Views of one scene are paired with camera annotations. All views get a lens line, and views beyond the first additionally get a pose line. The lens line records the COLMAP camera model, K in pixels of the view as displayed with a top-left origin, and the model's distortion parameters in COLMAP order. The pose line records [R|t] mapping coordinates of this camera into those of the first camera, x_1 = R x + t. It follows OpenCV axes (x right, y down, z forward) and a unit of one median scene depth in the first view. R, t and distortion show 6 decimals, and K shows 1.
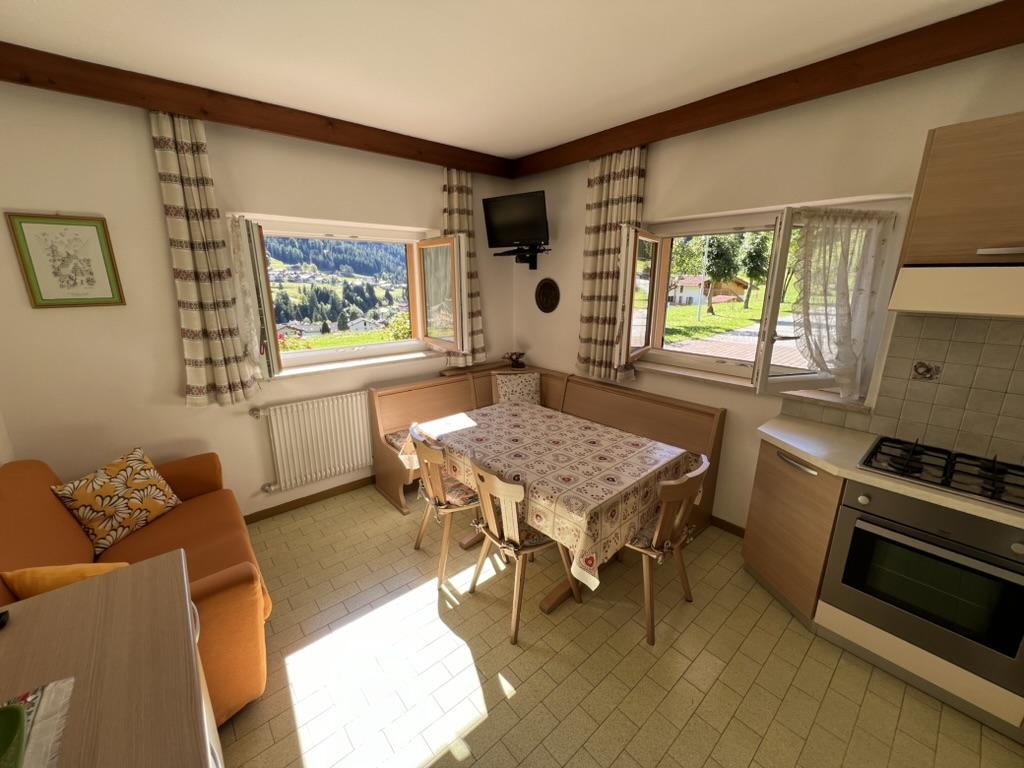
lens RADIAL K [[407.8, 0, 512.7], [0, 407.8, 380.3], [0, 0, 1]] dist [-0.001346, 0.000212]
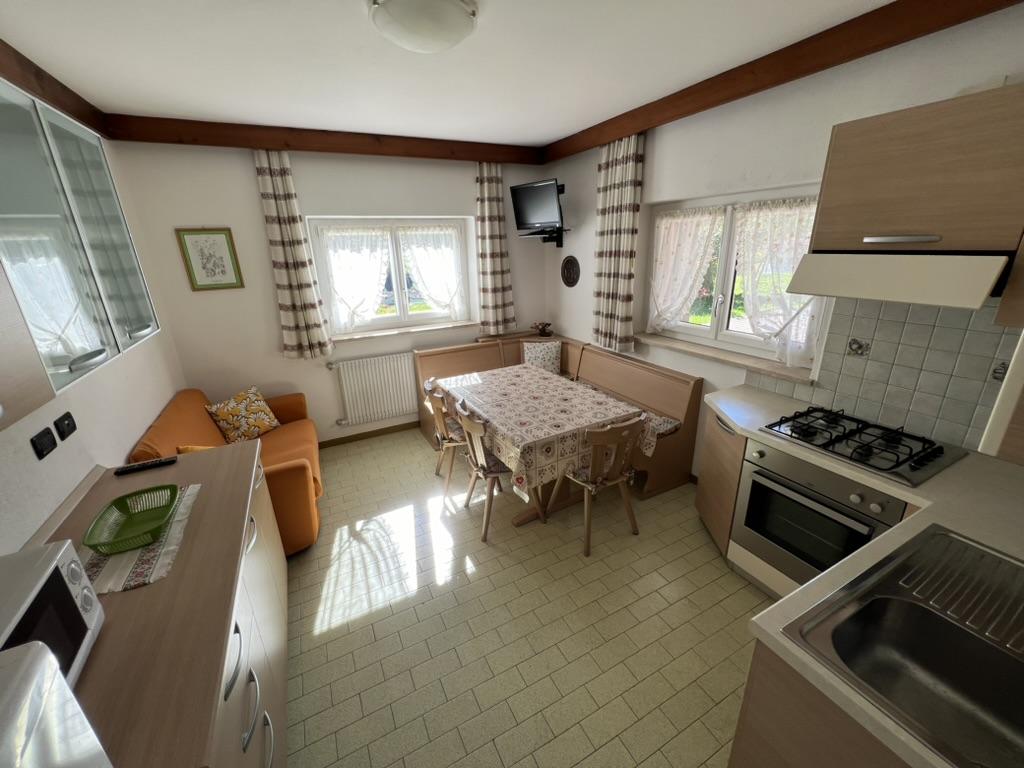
lens RADIAL K [[407.8, 0, 513.3], [0, 407.8, 380.1], [0, 0, 1]] dist [-0.001346, 0.000212]
pose [[0.973114, 0.045145, -0.225857, 0.291450], [-0.027261, 0.996285, 0.081685, -0.000359], [0.228705, -0.073332, 0.970730, -0.193112]]
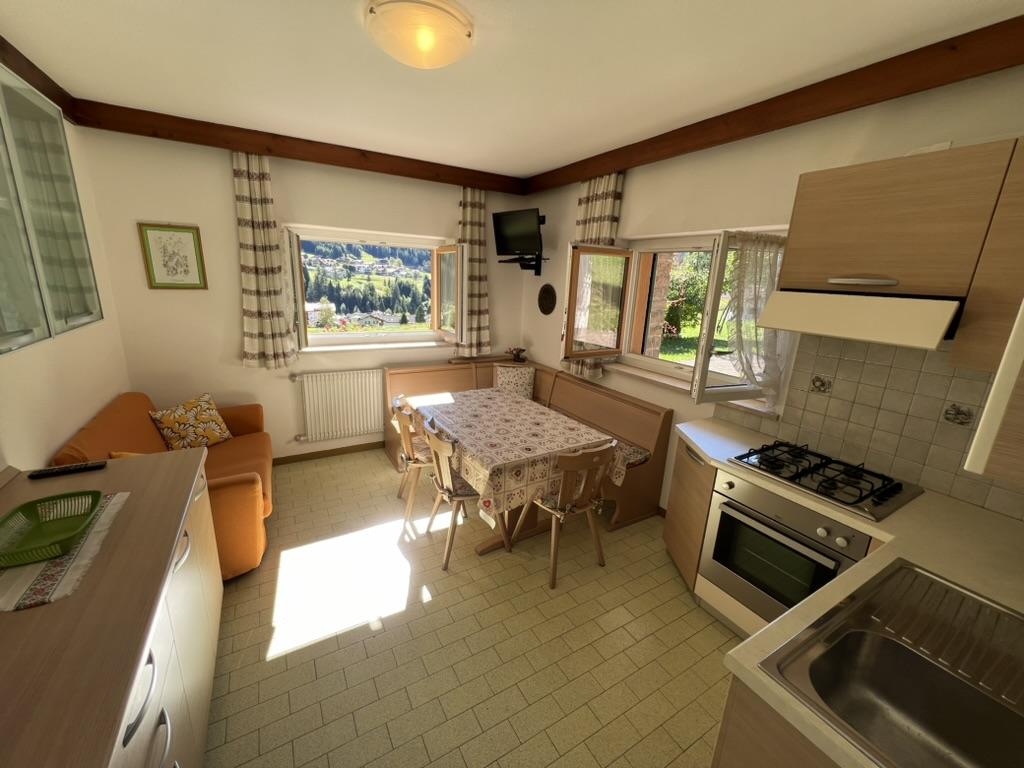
lens RADIAL K [[407.8, 0, 512.8], [0, 407.8, 380.2], [0, 0, 1]] dist [-0.001346, 0.000212]
pose [[0.983342, 0.085114, -0.160603, 0.282329], [-0.085485, 0.996329, 0.004608, 0.023921], [0.160405, 0.009198, 0.987008, -0.175088]]
